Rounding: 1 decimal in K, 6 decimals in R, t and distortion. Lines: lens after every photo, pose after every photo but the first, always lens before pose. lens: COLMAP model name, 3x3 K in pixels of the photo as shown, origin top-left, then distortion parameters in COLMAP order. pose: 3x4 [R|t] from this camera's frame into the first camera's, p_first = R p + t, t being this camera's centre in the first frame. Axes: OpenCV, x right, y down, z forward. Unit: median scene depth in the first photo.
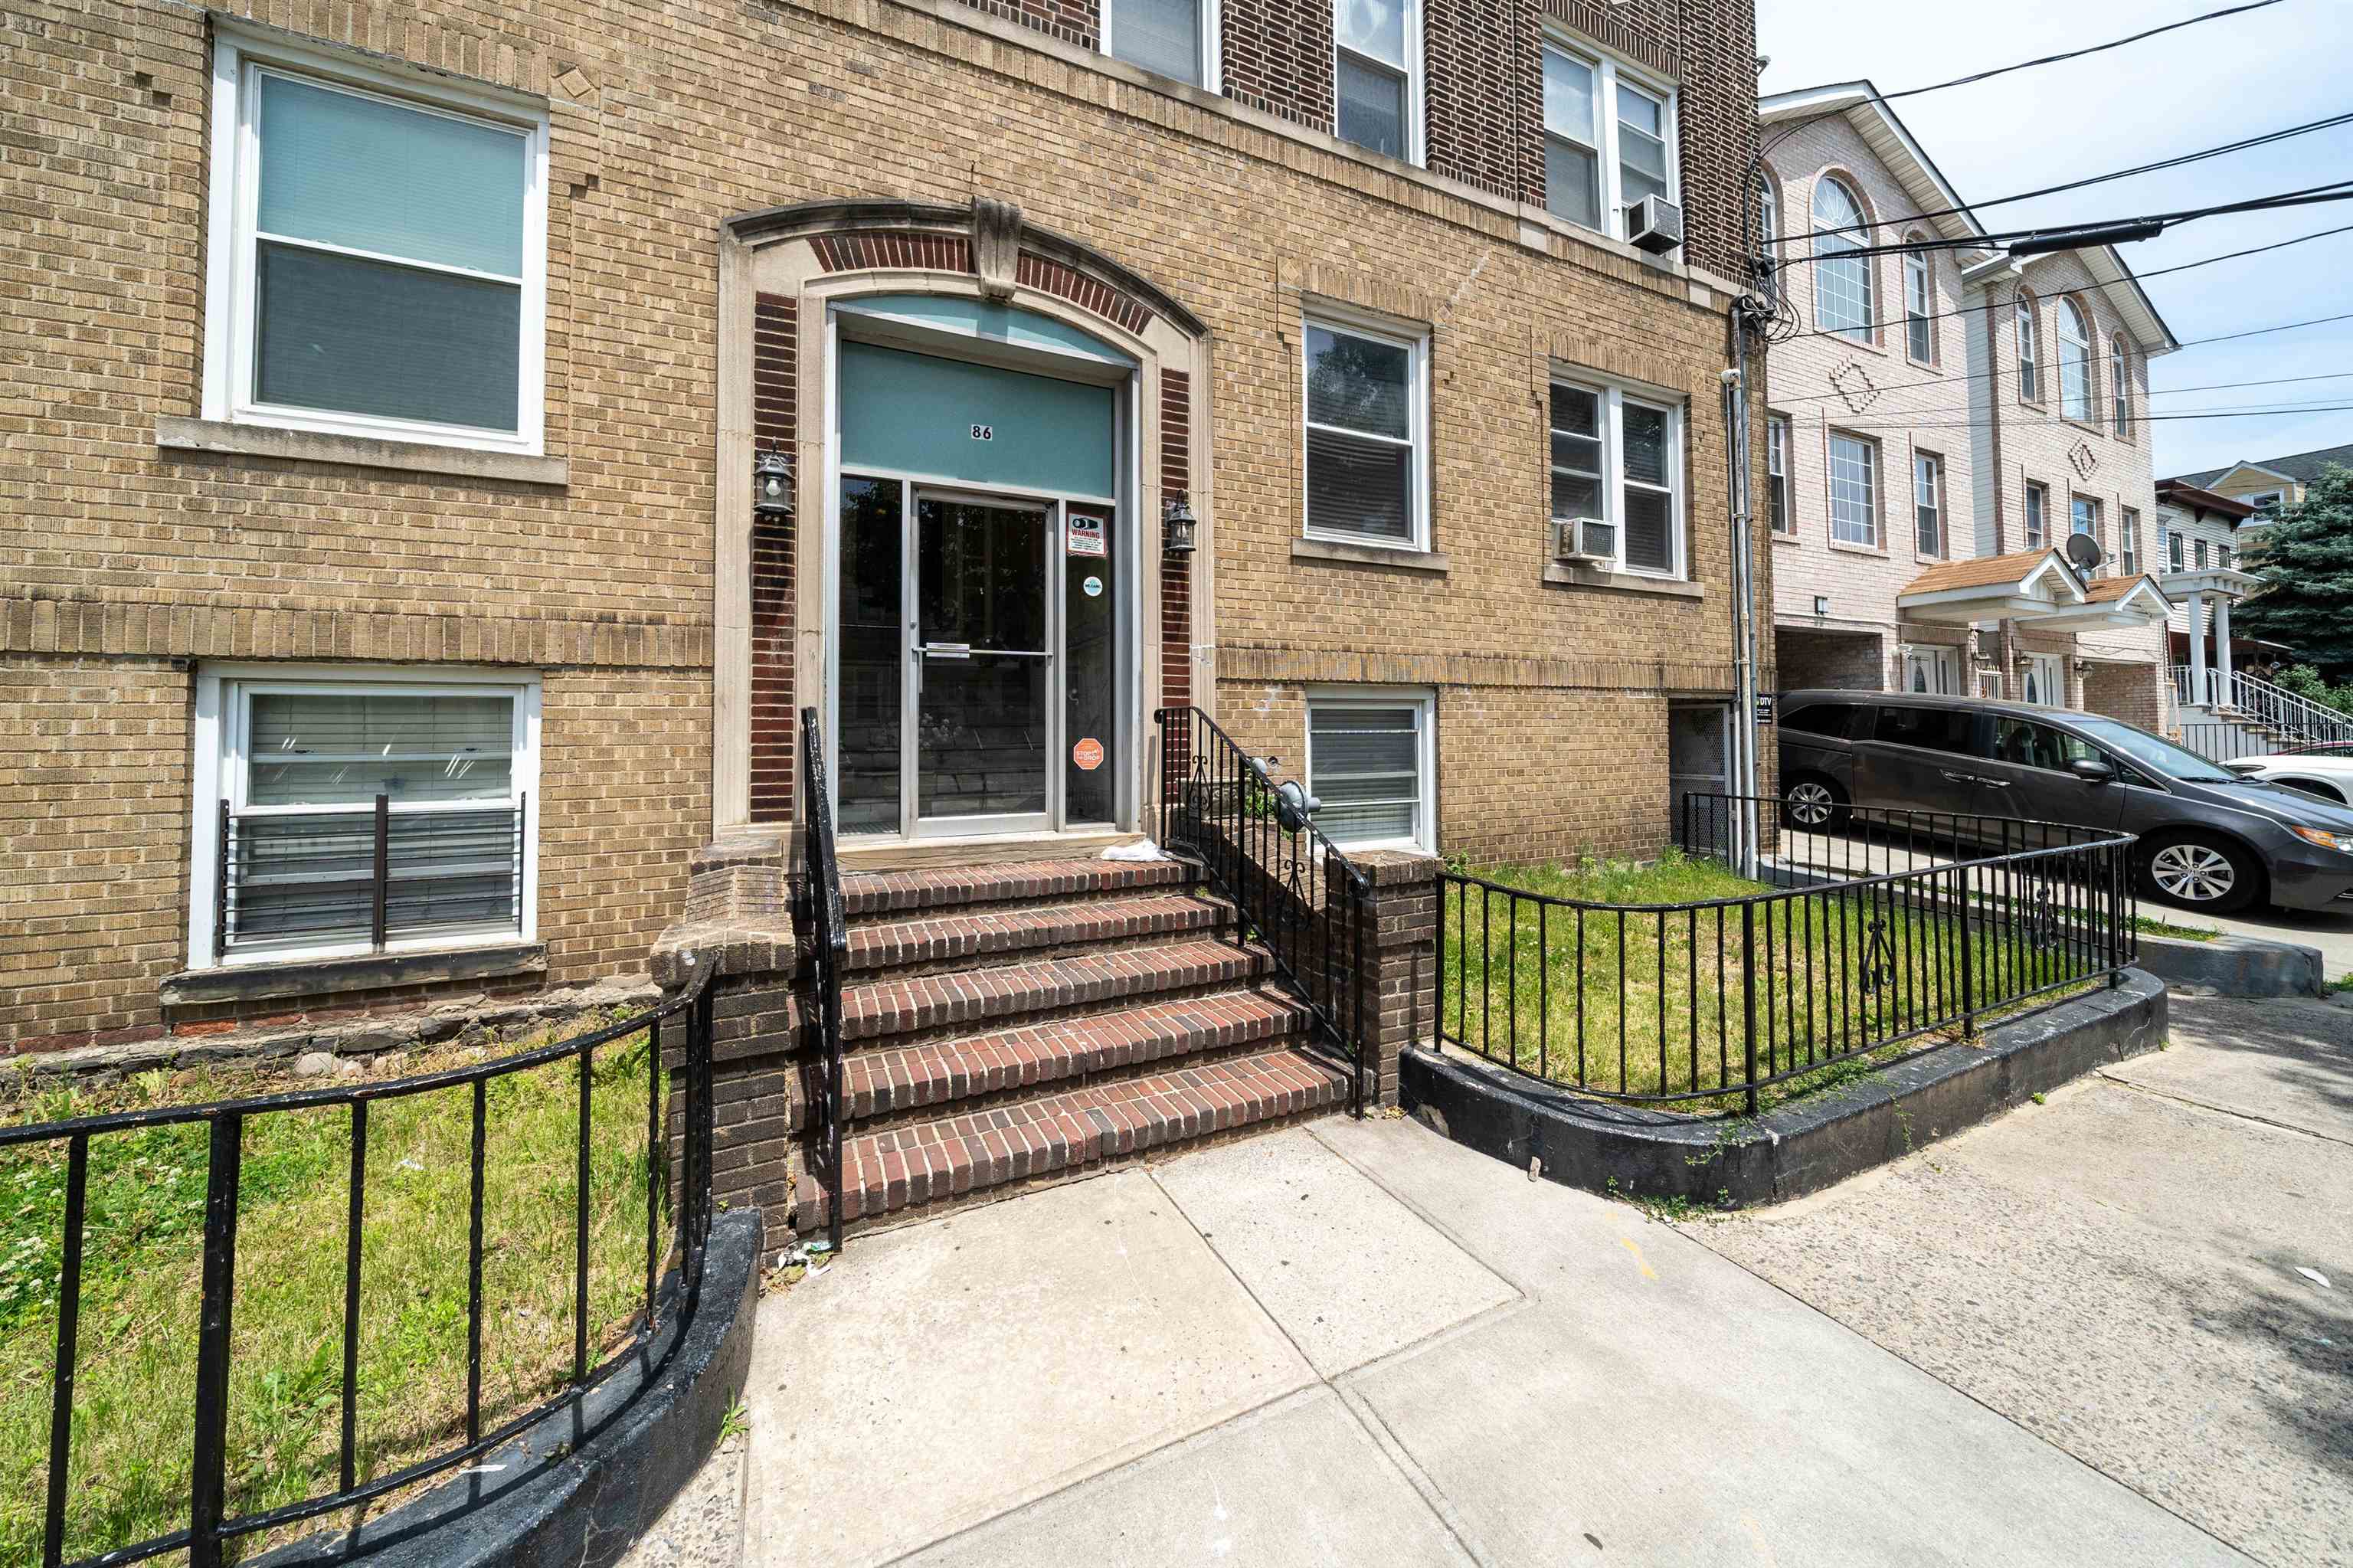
lens RADIAL K [[843.9, 0, 1187.6], [0, 843.9, 721.8], [0, 0, 1]] dist [-0.005298, -0.000171]
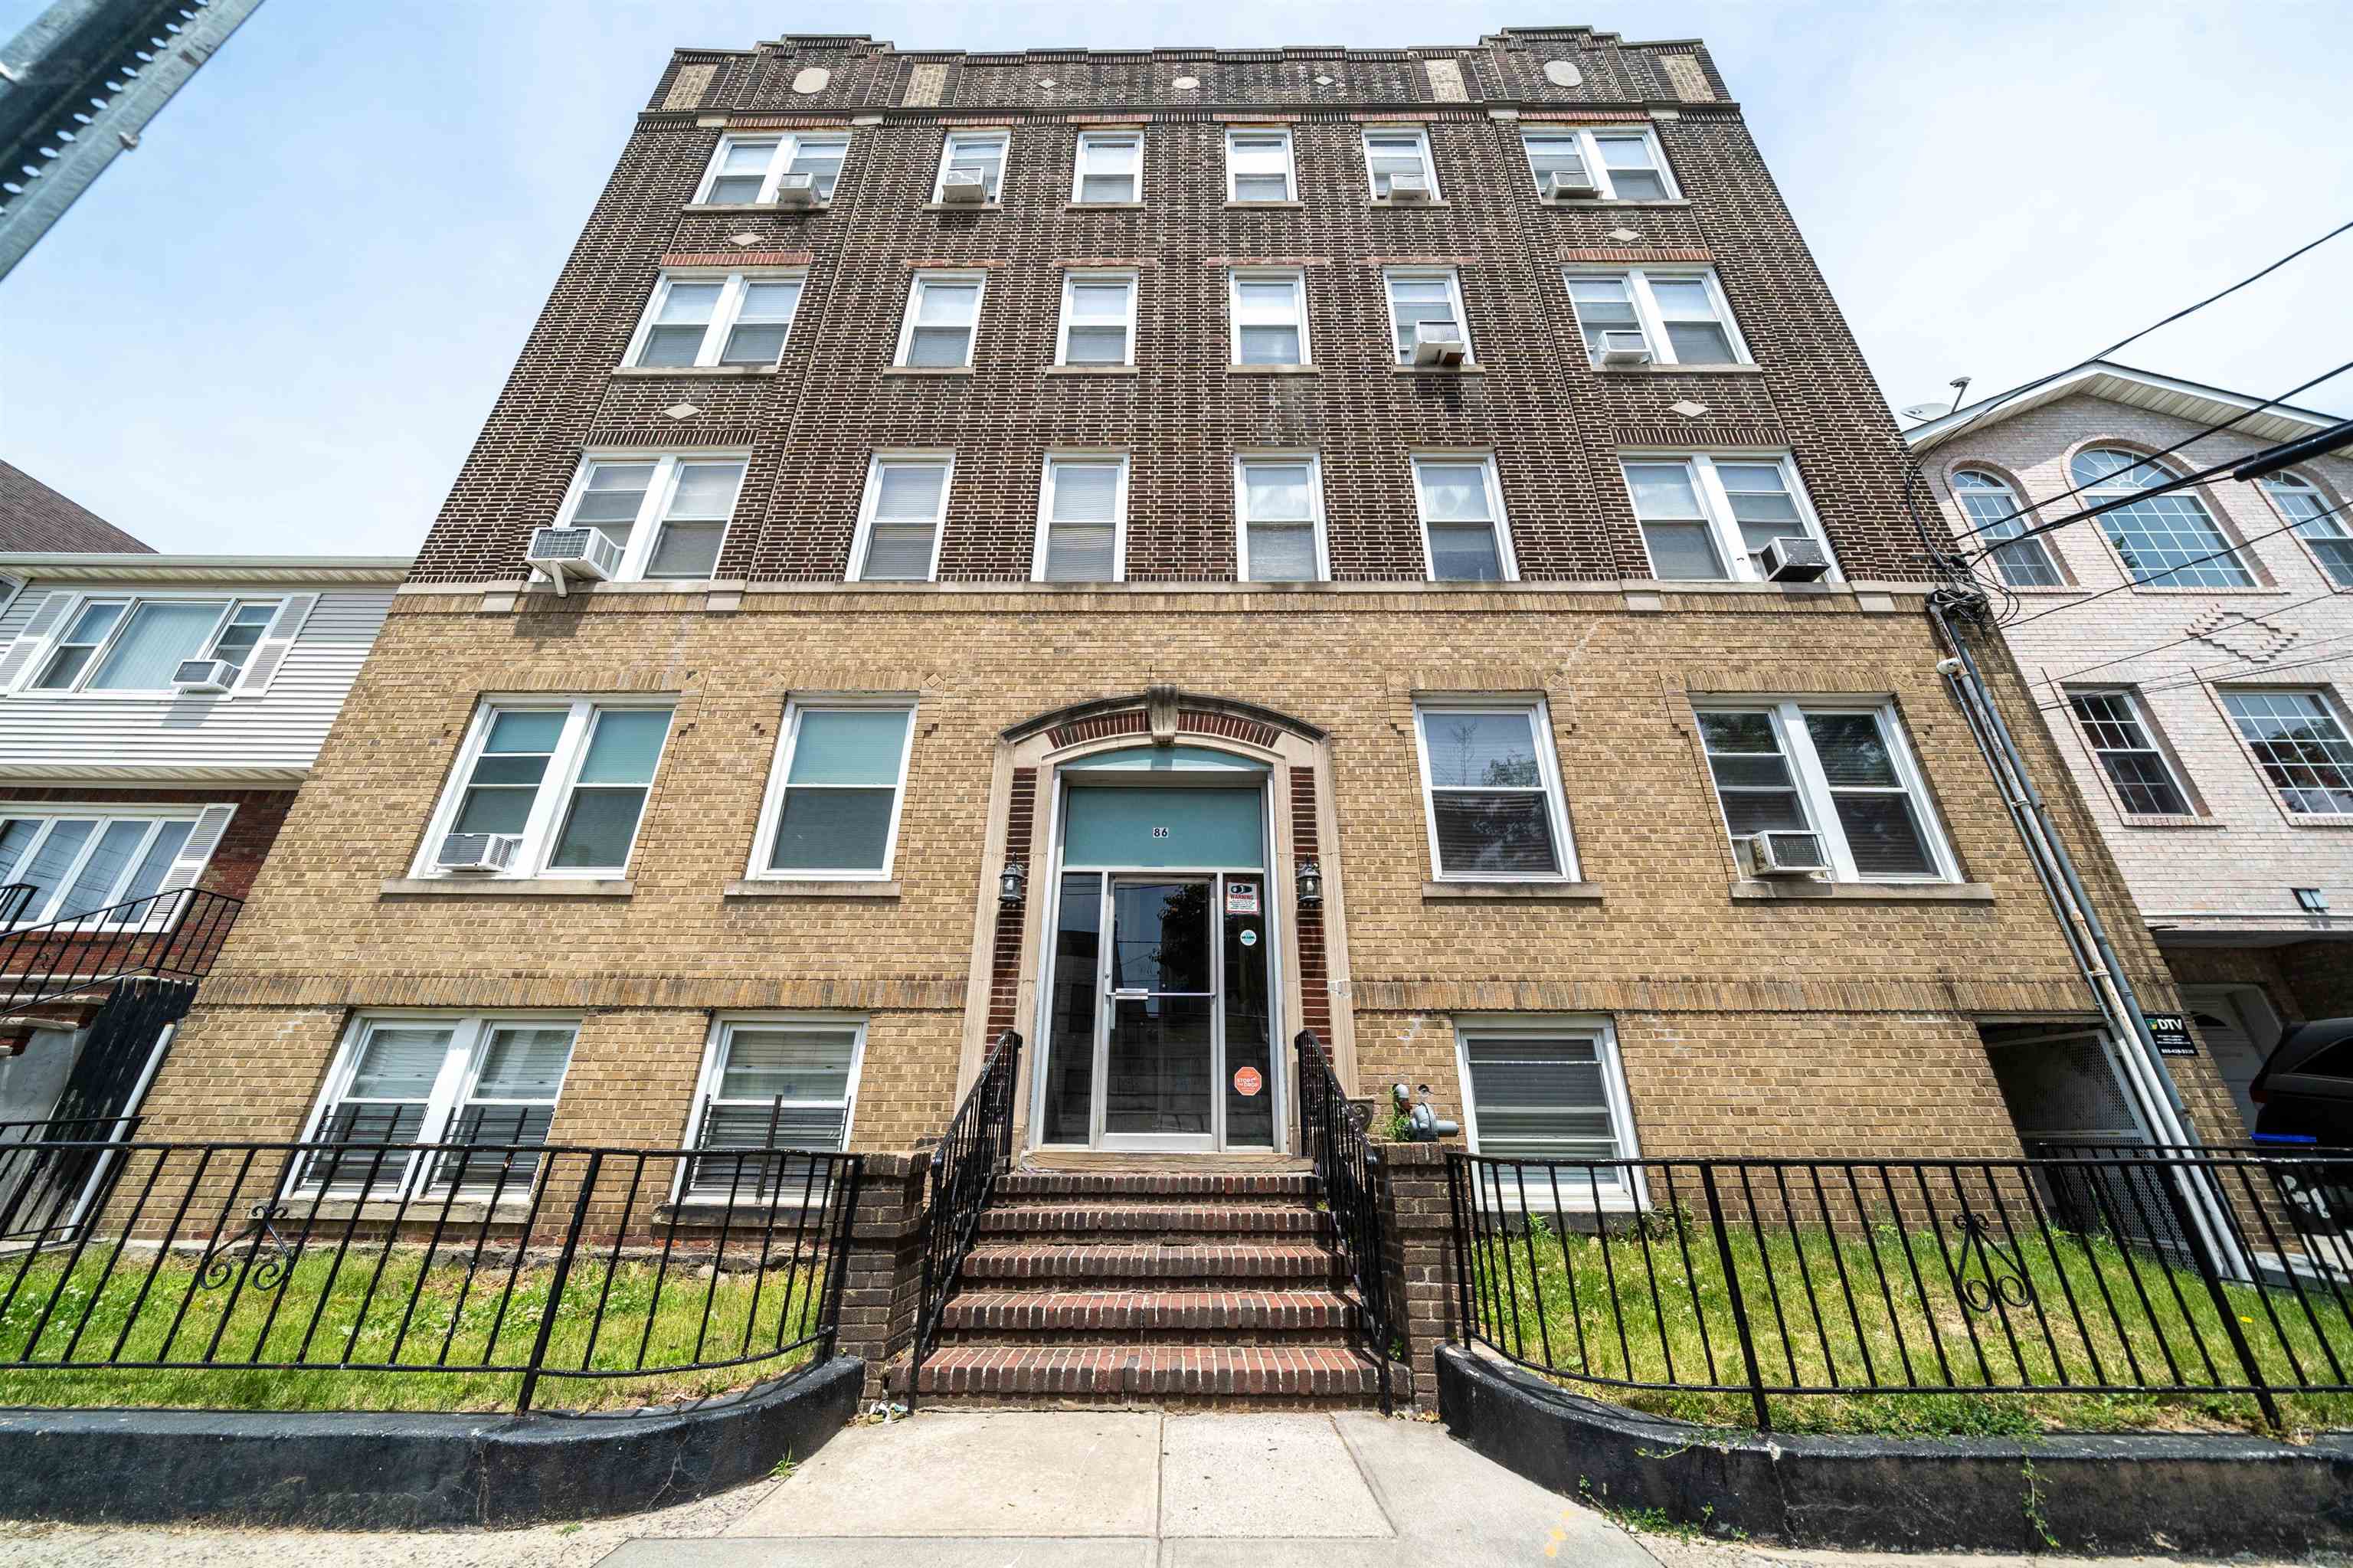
lens RADIAL K [[799.8, 0, 1164.5], [0, 799.8, 786.9], [0, 0, 1]] dist [-0.004091, -0.000041]
pose [[0.899575, -0.164388, -0.404650, 0.295491], [-0.005242, 0.922337, -0.386351, 0.091641], [0.436735, 0.349673, 0.828849, -0.106985]]
